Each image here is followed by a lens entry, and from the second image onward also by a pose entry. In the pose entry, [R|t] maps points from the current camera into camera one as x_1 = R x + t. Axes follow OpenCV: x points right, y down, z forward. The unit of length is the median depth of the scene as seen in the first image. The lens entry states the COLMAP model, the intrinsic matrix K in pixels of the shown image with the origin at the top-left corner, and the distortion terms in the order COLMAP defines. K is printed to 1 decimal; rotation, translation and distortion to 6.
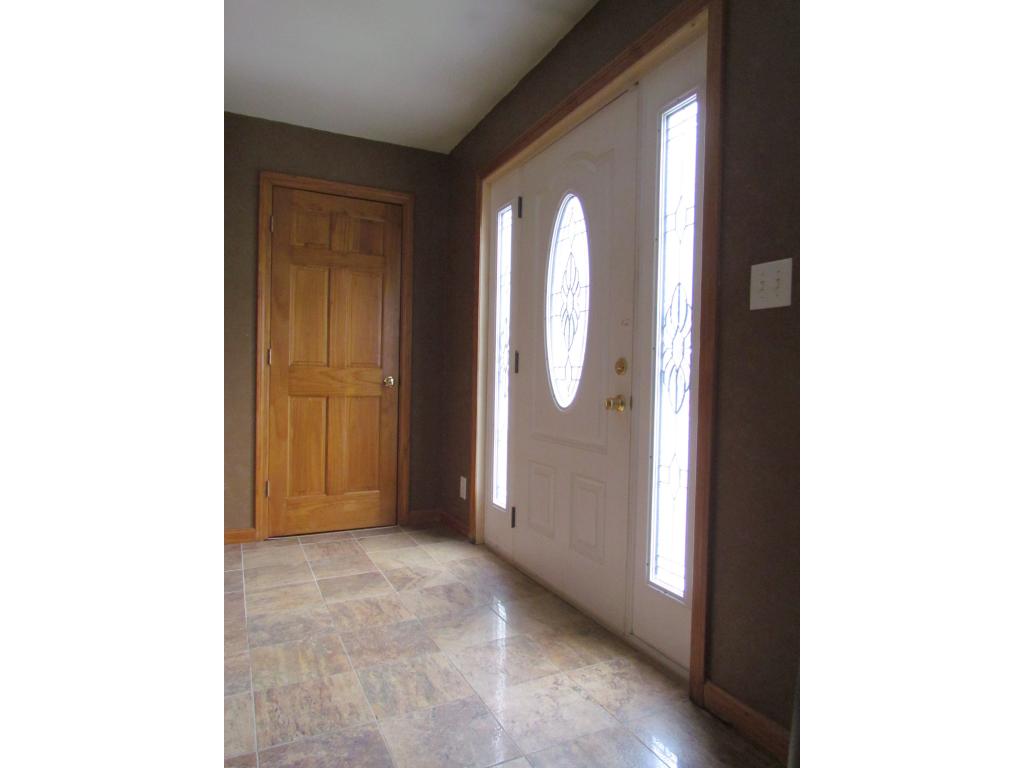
lens RADIAL K [[739.9, 0, 520.6], [0, 739.9, 382.2], [0, 0, 1]] dist [-0.029401, 0.008022]
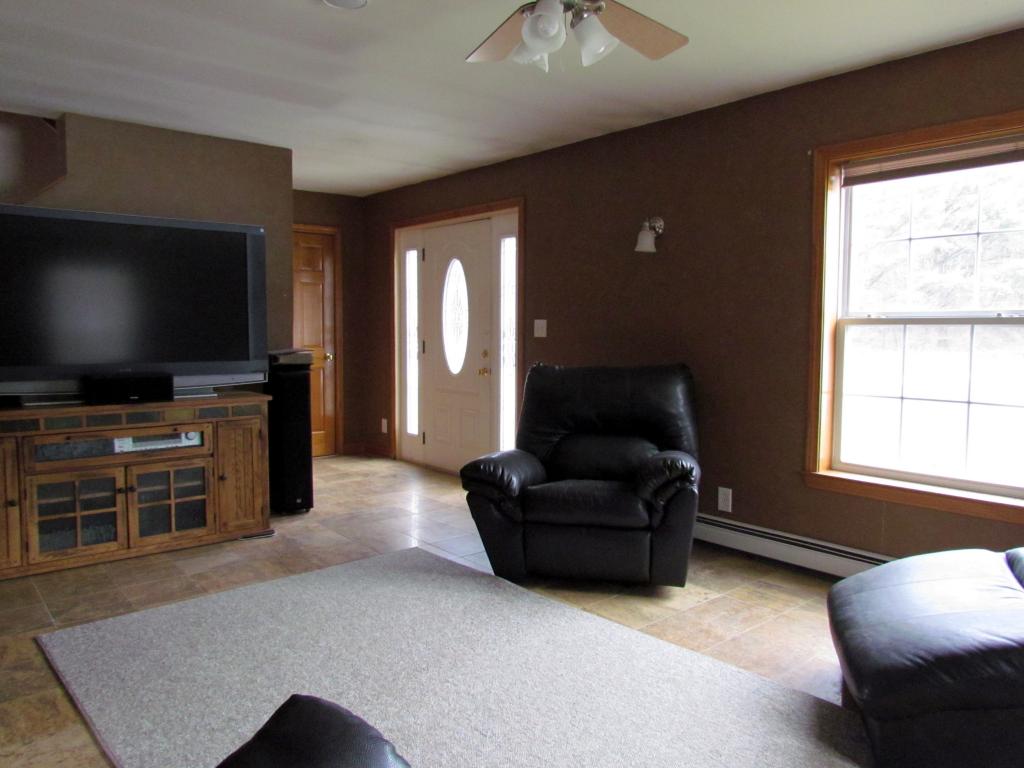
lens RADIAL K [[739.9, 0, 520.6], [0, 739.9, 382.2], [0, 0, 1]] dist [-0.029401, 0.008022]
pose [[0.983125, -0.032032, 0.180109, -0.092954], [0.021187, 0.997863, 0.061816, -0.044837], [-0.181704, -0.056957, 0.981702, -0.690543]]
